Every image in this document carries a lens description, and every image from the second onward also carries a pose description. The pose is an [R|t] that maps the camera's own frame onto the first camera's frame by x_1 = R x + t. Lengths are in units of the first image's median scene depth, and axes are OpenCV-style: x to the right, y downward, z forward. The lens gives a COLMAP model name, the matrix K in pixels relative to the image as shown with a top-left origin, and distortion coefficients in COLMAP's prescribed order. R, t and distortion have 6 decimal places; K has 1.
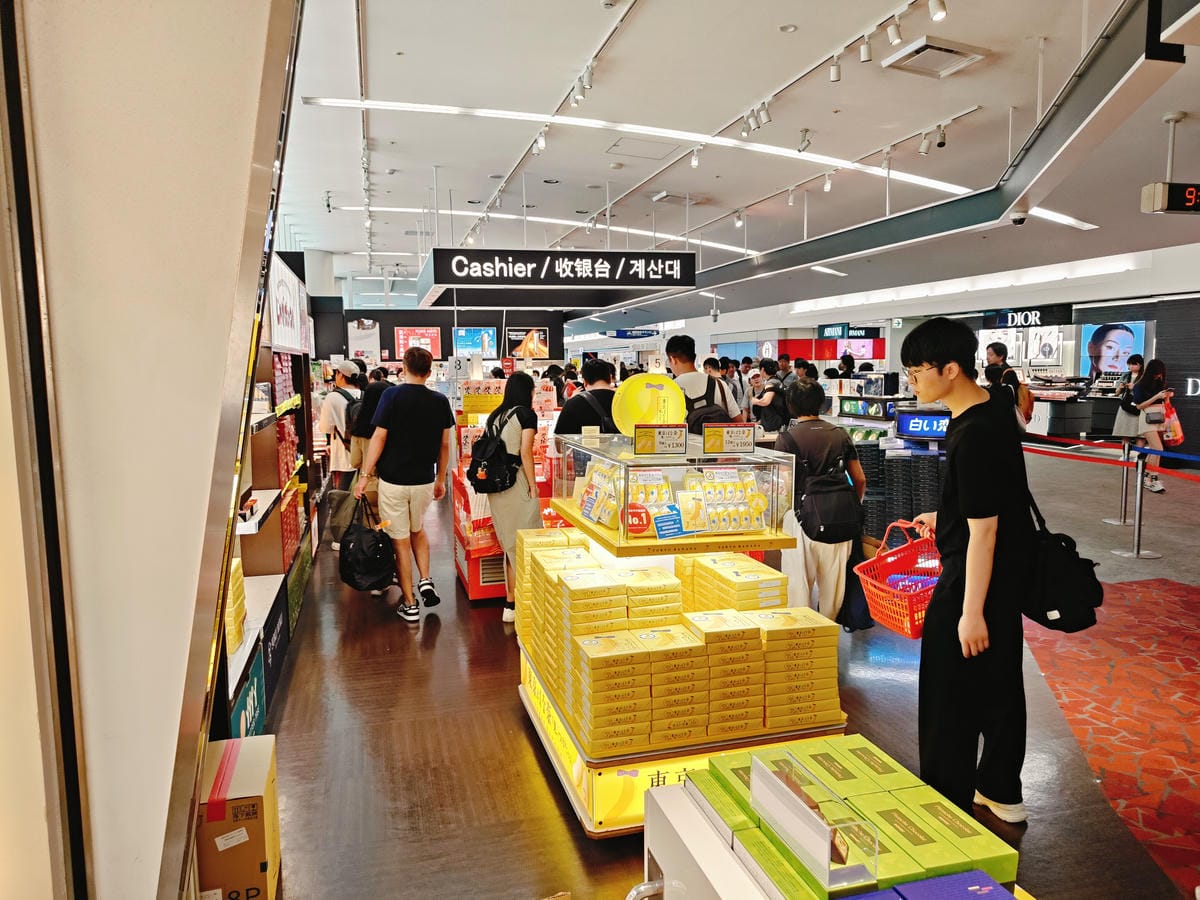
lens RADIAL K [[850.6, 0, 601.1], [0, 850.6, 452.0], [0, 0, 1]] dist [0.002966, 0.000709]
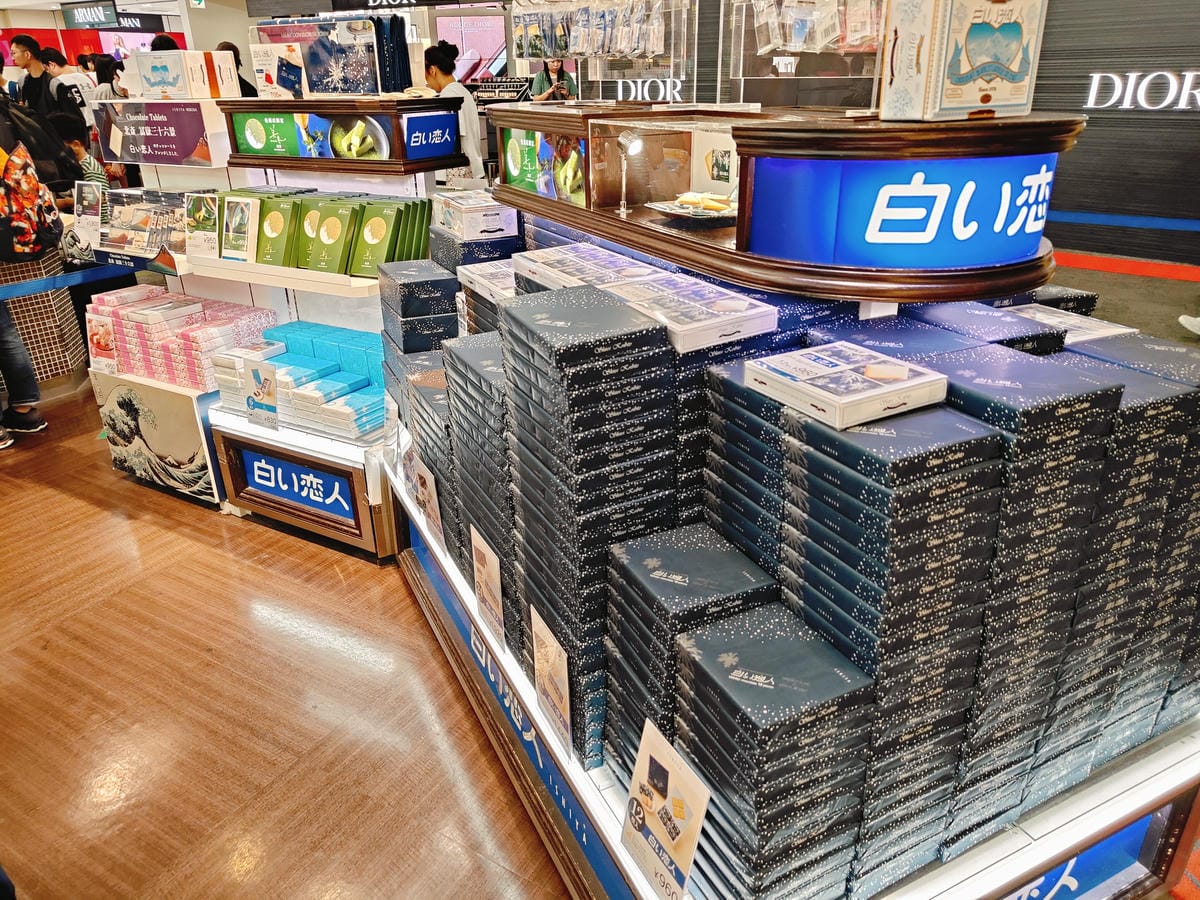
lens RADIAL K [[850.6, 0, 602.4], [0, 850.6, 451.4], [0, 0, 1]] dist [0.002966, 0.000709]
pose [[0.716050, -0.279066, 0.639839, 0.141162], [0.077073, 0.942613, 0.324869, -0.034886], [-0.693781, -0.183308, 0.696467, 0.667014]]
